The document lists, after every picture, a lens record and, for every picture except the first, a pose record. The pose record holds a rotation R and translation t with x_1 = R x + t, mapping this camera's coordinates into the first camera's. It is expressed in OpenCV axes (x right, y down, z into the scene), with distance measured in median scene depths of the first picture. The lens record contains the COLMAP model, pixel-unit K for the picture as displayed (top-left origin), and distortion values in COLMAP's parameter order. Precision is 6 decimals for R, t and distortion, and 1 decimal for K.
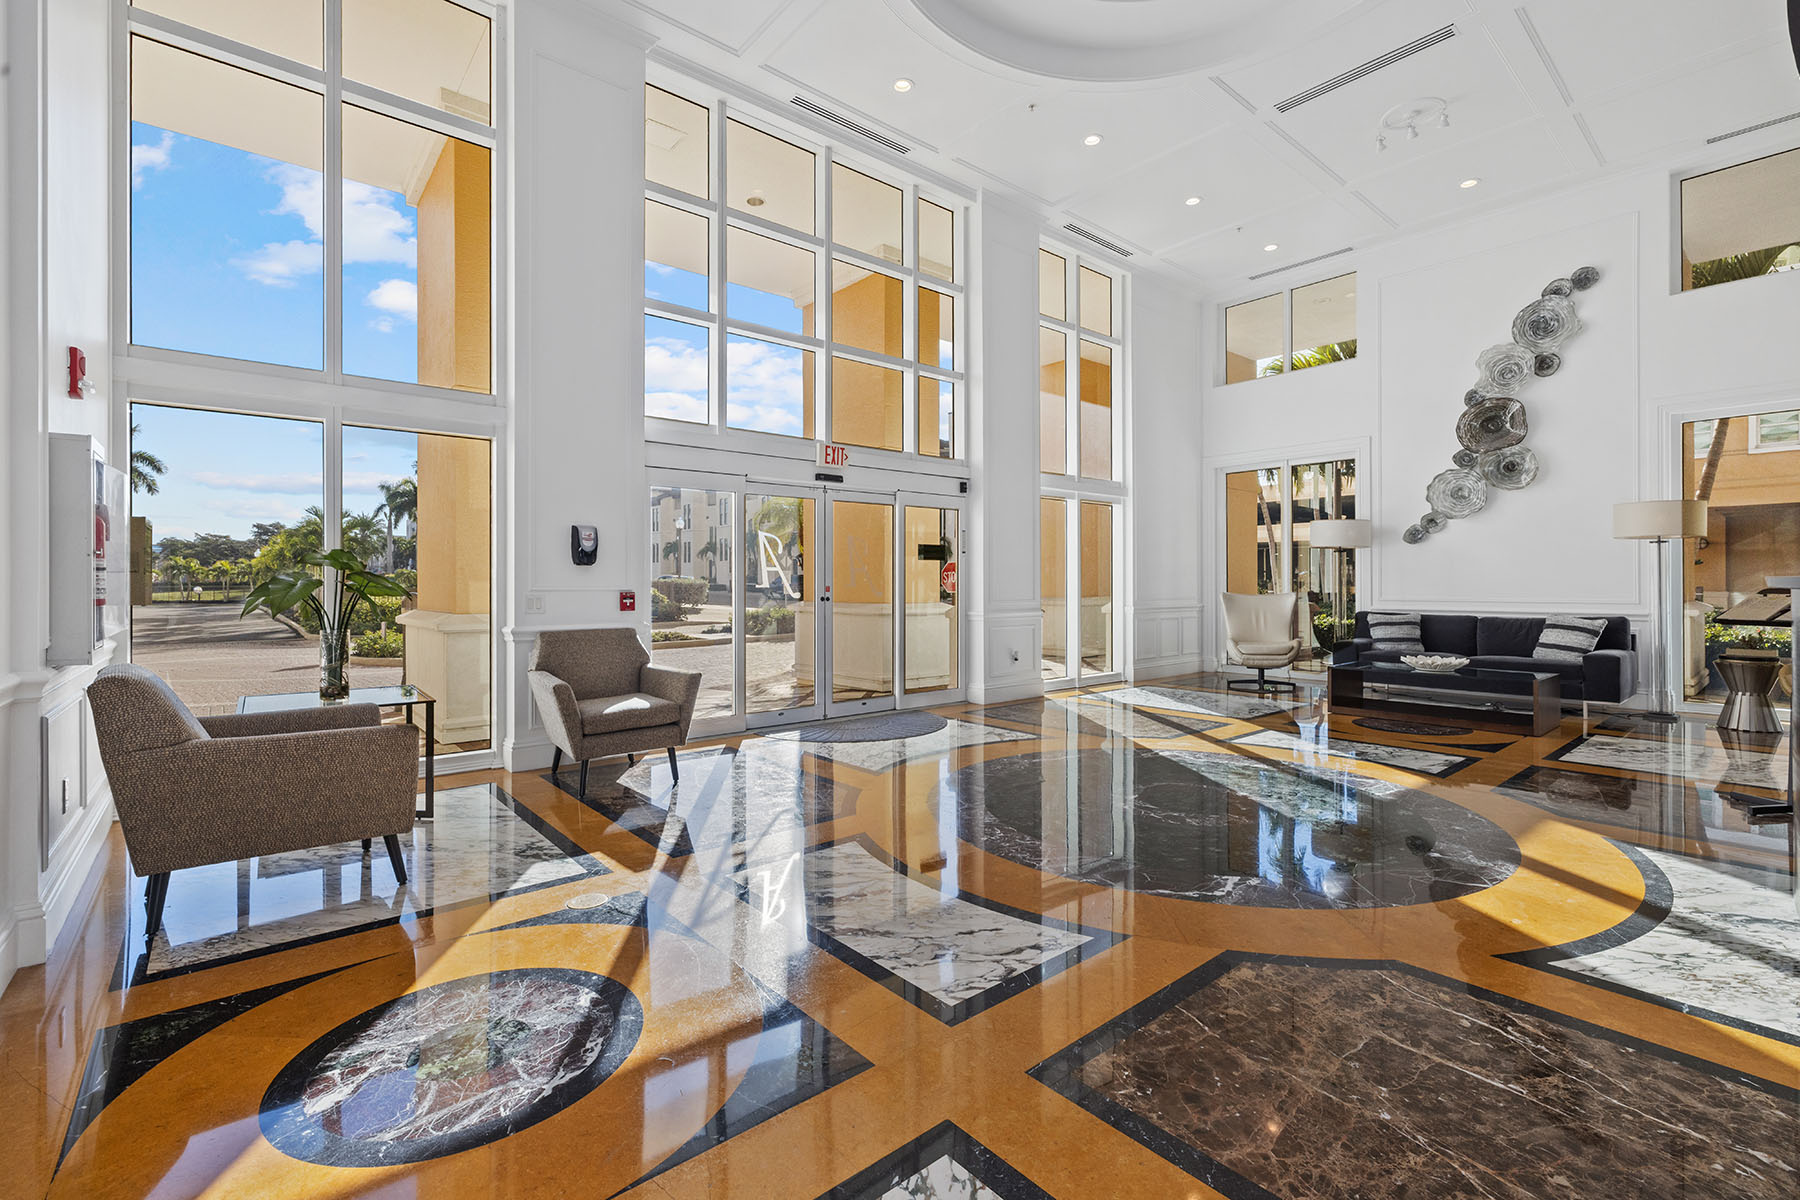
lens RADIAL K [[792.2, 0, 898.8], [0, 792.2, 587.3], [0, 0, 1]] dist [-0.002885, -0.000168]
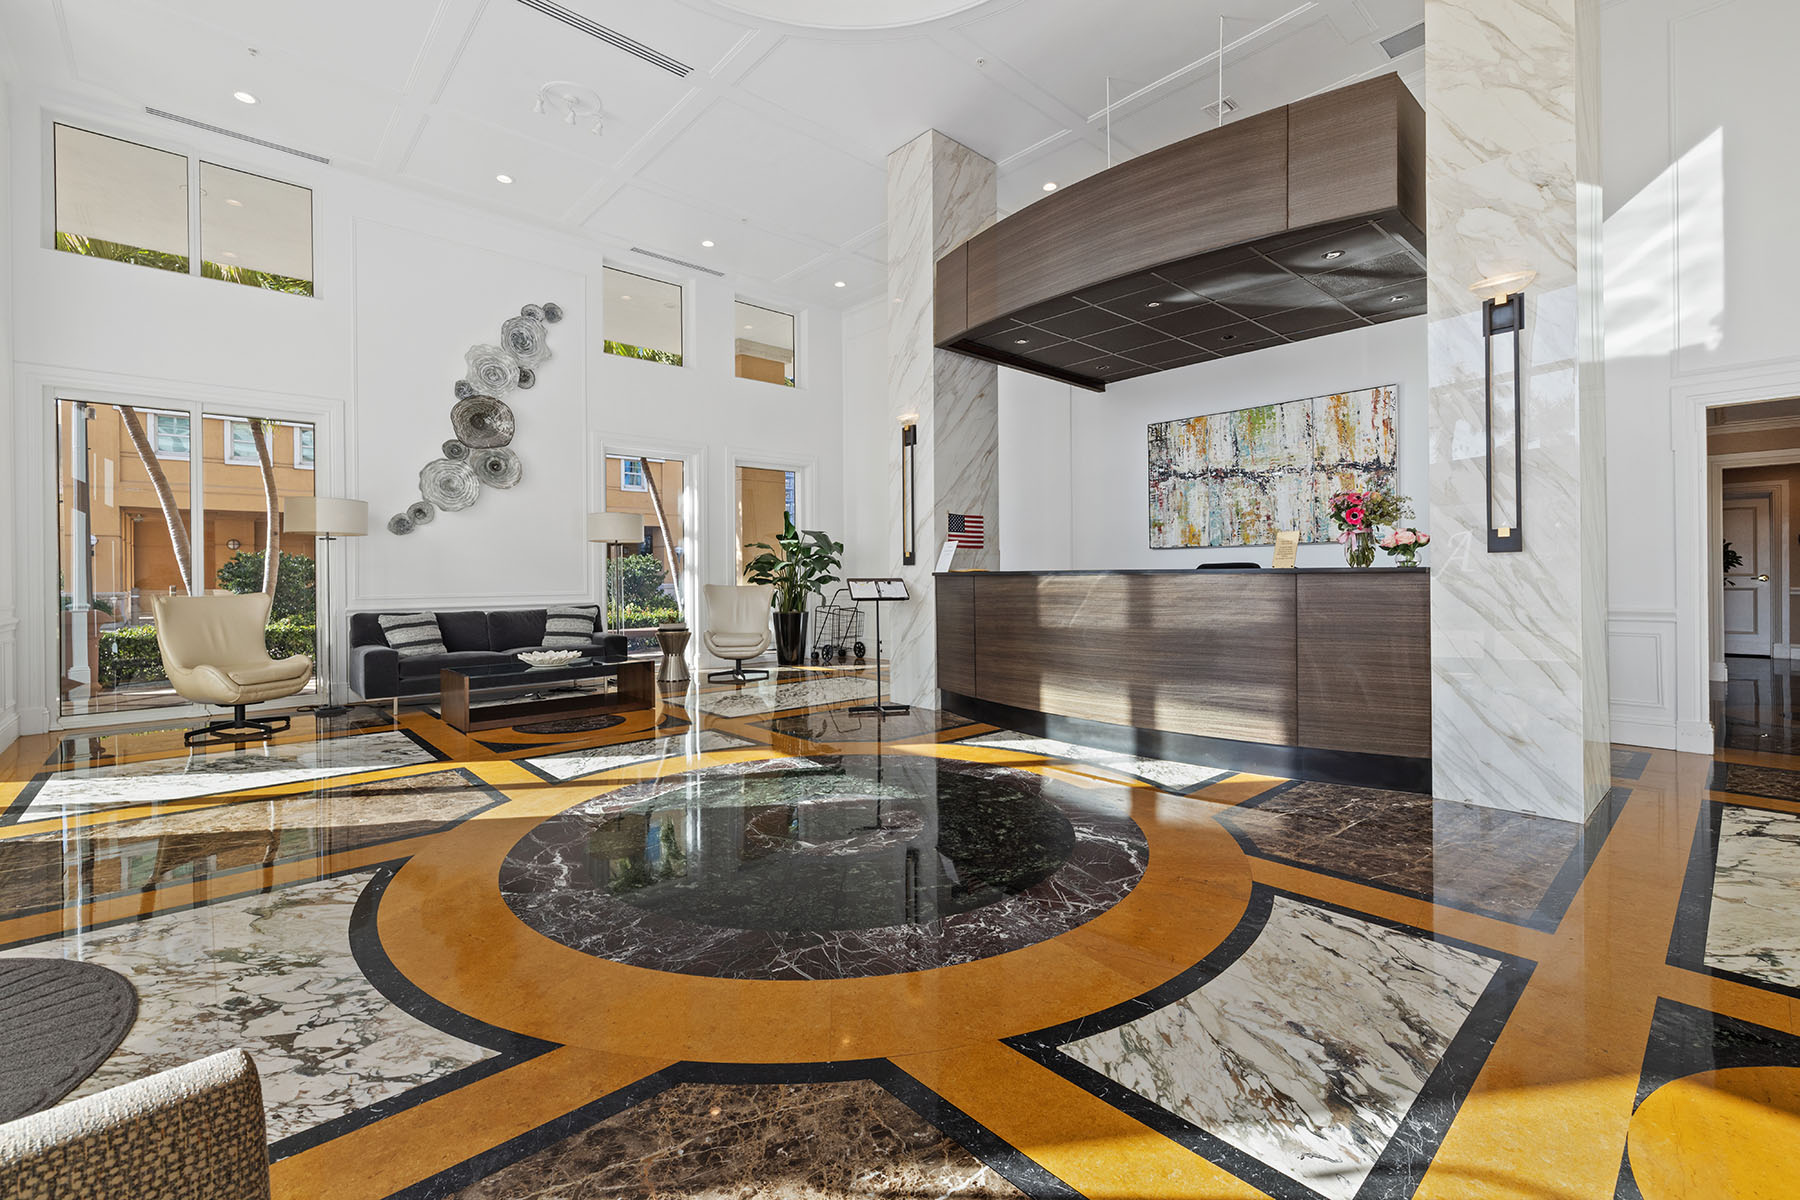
lens RADIAL K [[792.2, 0, 872.5], [0, 792.2, 576.0], [0, 0, 1]] dist [-0.002885, -0.000168]
pose [[-0.034568, 0.000277, 0.999402, -0.283219], [0.014640, 0.999893, 0.000229, -0.001017], [-0.999295, 0.014639, -0.034568, 0.548478]]
